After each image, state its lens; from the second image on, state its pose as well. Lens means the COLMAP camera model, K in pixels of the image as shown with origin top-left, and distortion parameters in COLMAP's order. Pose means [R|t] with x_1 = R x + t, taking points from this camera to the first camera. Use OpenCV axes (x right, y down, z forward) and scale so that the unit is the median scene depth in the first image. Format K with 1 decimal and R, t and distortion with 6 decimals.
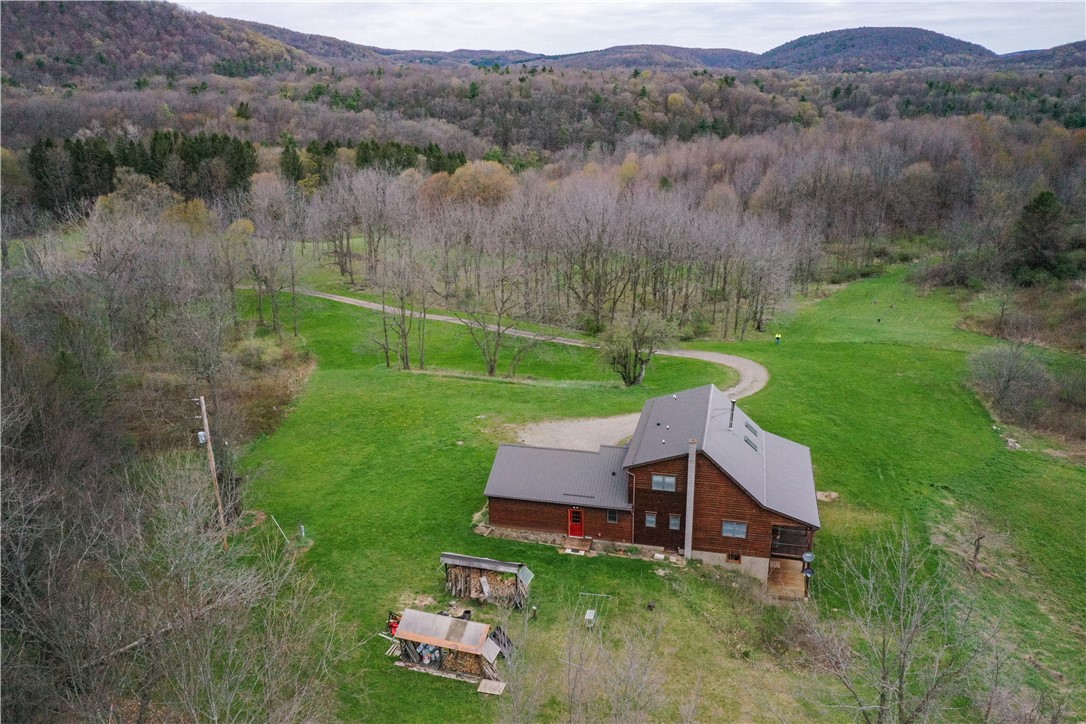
lens RADIAL K [[851.6, 0, 543.0], [0, 851.6, 362.0], [0, 0, 1]] dist [-0.006539, -0.004813]
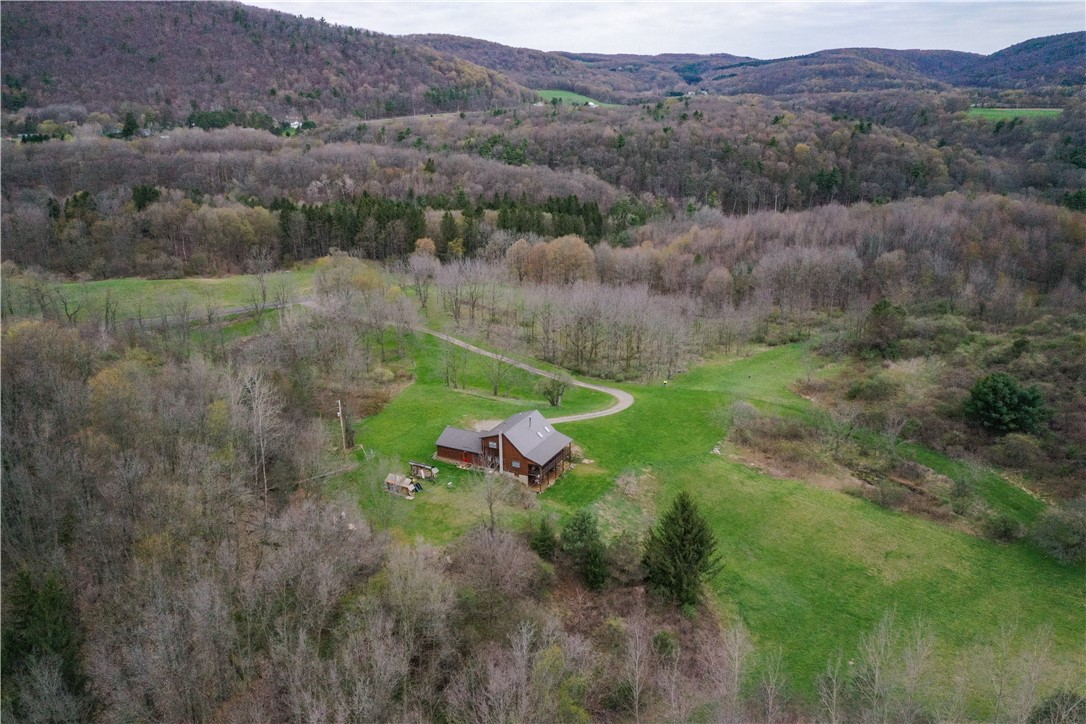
lens RADIAL K [[851.6, 0, 543.0], [0, 851.6, 362.0], [0, 0, 1]] dist [-0.006539, -0.004813]
pose [[0.972874, 0.068558, -0.220944, 0.096149], [-0.067915, 0.997636, 0.010514, -0.017744], [0.221143, 0.004776, 0.975230, -0.177497]]
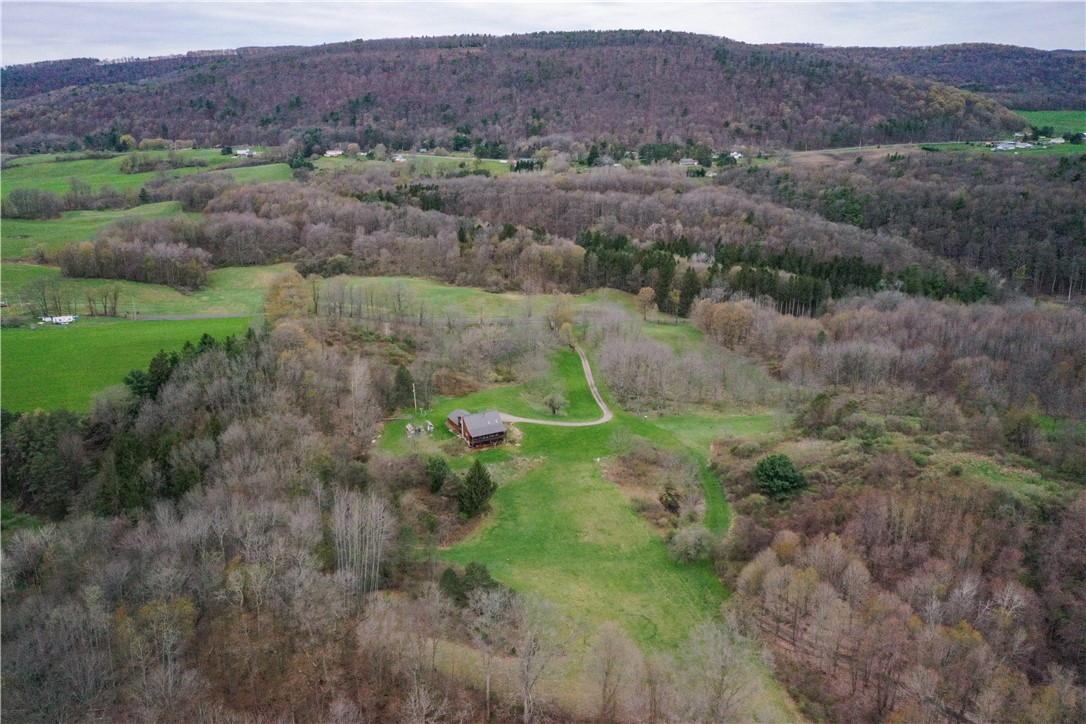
lens RADIAL K [[851.6, 0, 543.0], [0, 851.6, 362.0], [0, 0, 1]] dist [-0.006539, -0.004813]
pose [[0.661120, 0.226273, -0.715347, 0.439059], [-0.221099, 0.969856, 0.102438, -0.090818], [0.716962, 0.090439, 0.691221, -0.244947]]
